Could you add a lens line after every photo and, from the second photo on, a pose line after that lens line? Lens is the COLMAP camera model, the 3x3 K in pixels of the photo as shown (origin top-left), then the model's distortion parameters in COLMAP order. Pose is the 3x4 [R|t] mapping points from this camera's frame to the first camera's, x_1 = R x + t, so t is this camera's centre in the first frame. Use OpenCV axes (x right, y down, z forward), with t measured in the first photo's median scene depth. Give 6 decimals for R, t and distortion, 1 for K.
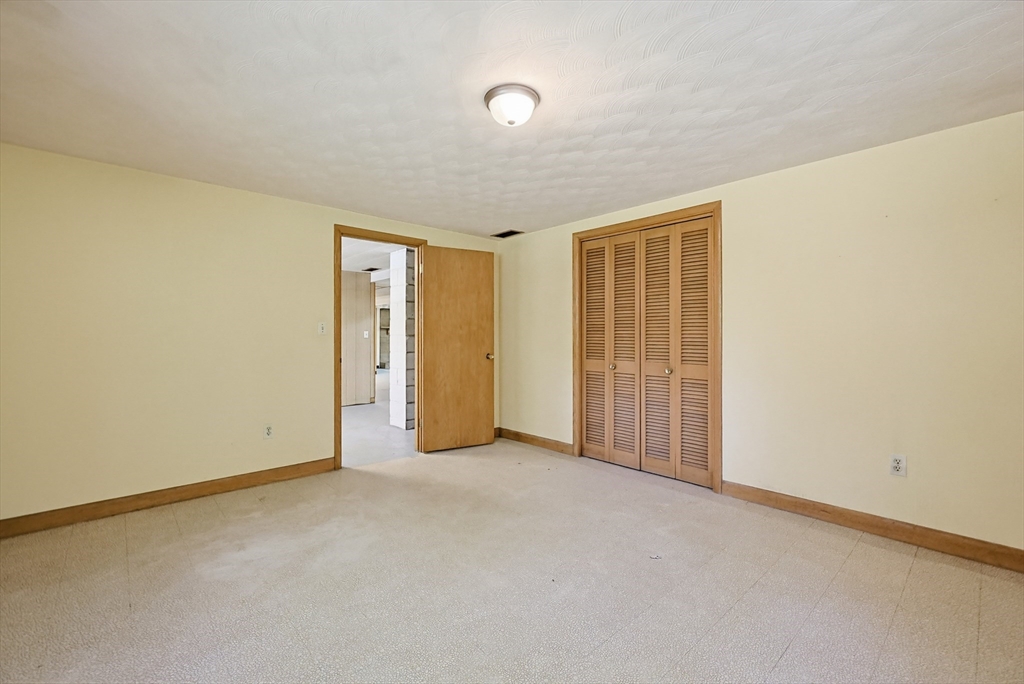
lens RADIAL K [[441.6, 0, 513.7], [0, 441.6, 337.5], [0, 0, 1]] dist [-0.000894, -0.000628]
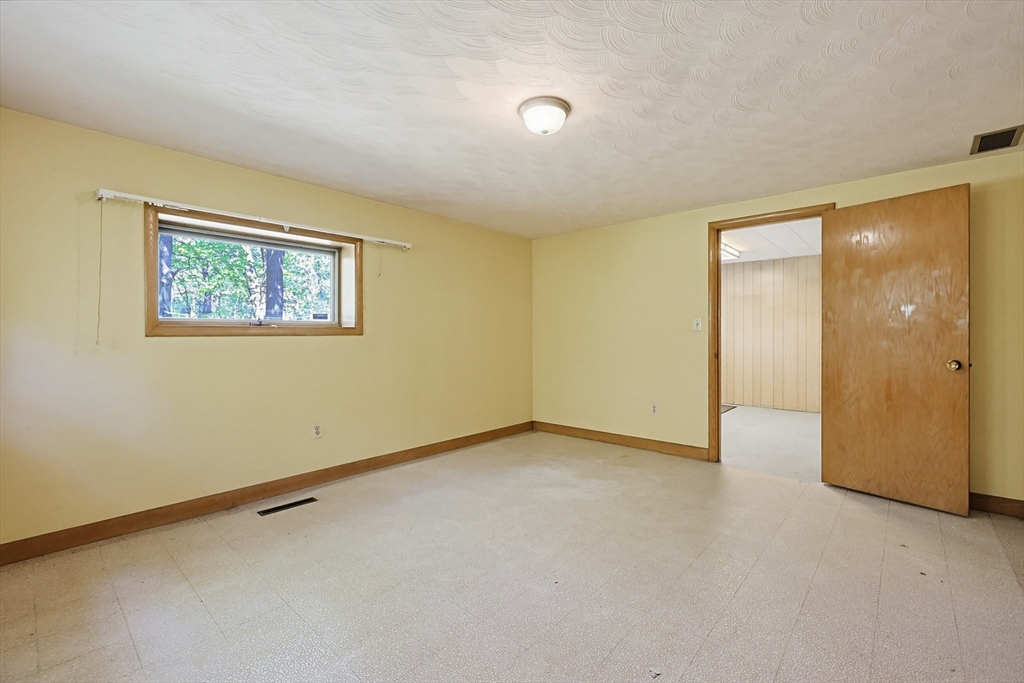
lens RADIAL K [[441.6, 0, 513.7], [0, 441.6, 337.0], [0, 0, 1]] dist [-0.000894, -0.000628]
pose [[0.092758, 0.004667, -0.995678, 0.769039], [-0.000406, 0.999989, 0.004649, 0.006465], [0.995689, -0.000027, 0.092759, 0.603222]]
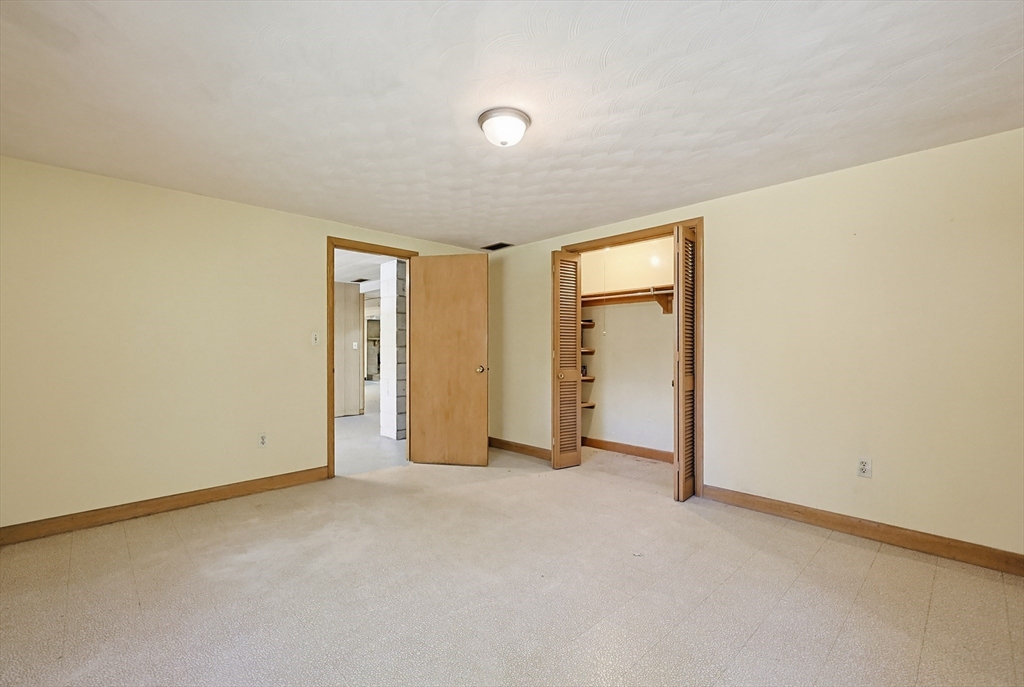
lens RADIAL K [[446.0, 0, 515.7], [0, 446.0, 359.5], [0, 0, 1]] dist [-0.002054, -0.000194]
pose [[0.999512, -0.001311, 0.031216, -0.006410], [0.000583, 0.999728, 0.023321, 0.002752], [-0.031238, -0.023291, 0.999241, -0.045552]]
